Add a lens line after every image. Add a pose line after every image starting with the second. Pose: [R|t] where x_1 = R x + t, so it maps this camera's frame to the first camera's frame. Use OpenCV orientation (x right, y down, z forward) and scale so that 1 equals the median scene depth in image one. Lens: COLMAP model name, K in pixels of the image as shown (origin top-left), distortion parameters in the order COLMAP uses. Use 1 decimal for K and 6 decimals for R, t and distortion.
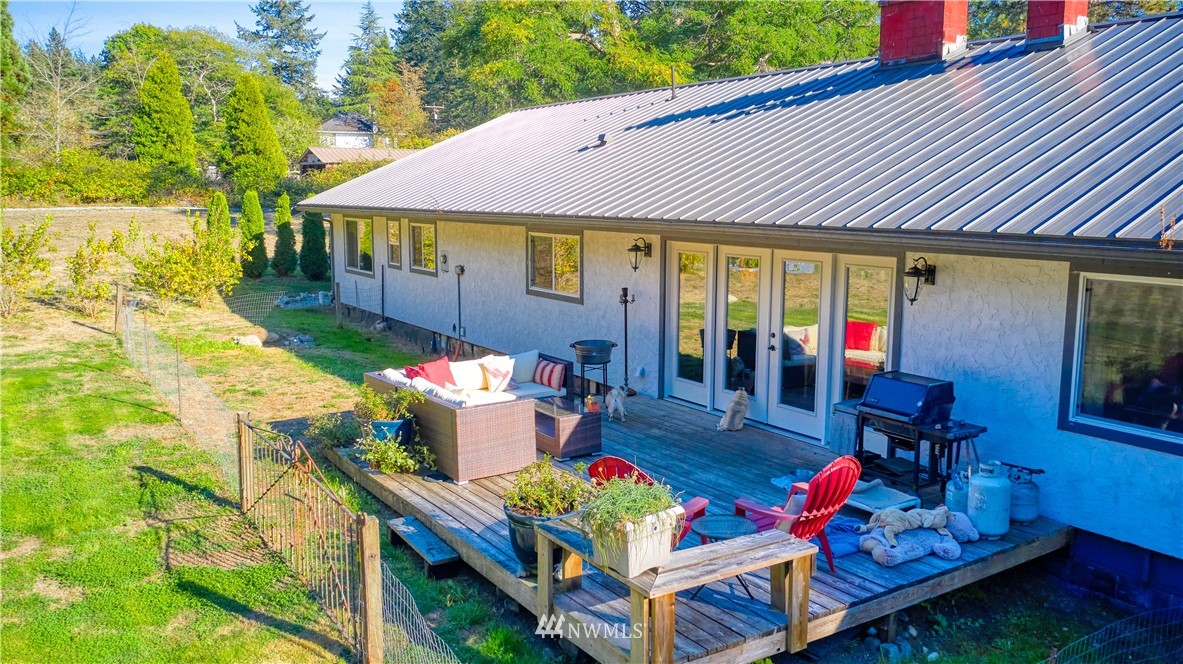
lens RADIAL K [[948.0, 0, 587.7], [0, 948.0, 325.5], [0, 0, 1]] dist [0.011074, -0.002685]
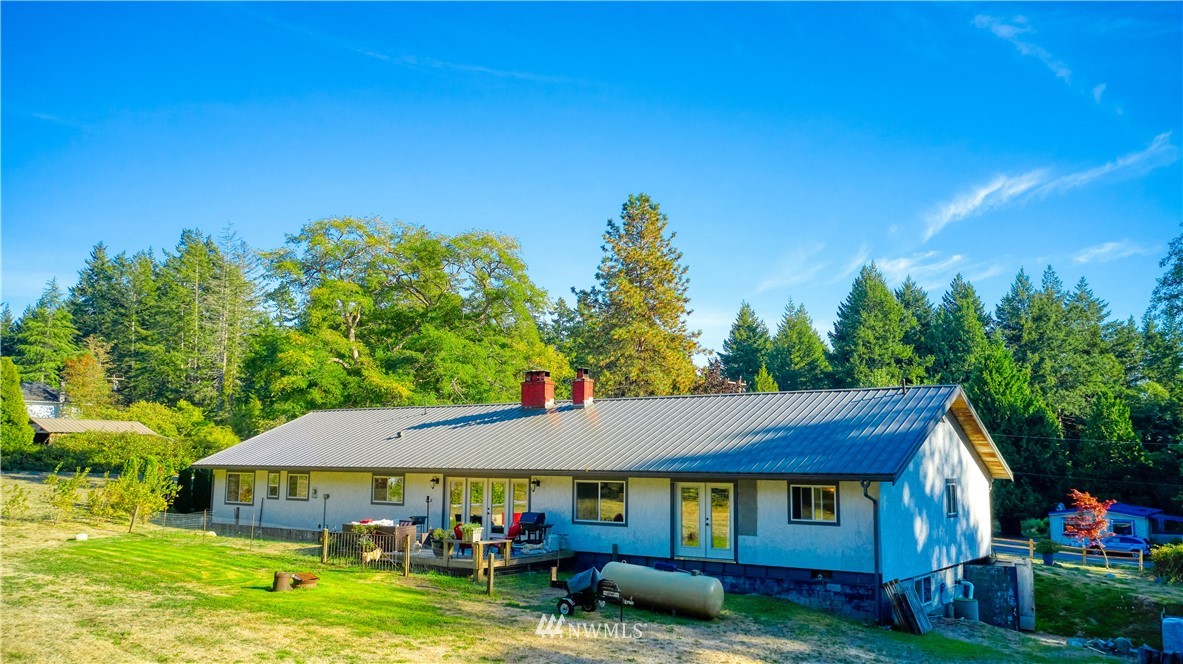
lens RADIAL K [[948.0, 0, 591.2], [0, 948.0, 328.7], [0, 0, 1]] dist [0.011074, -0.002685]
pose [[0.933127, 0.057457, 0.354926, -0.429653], [0.042663, 0.962481, -0.267975, 0.204477], [-0.357006, 0.265197, 0.895666, -1.386402]]
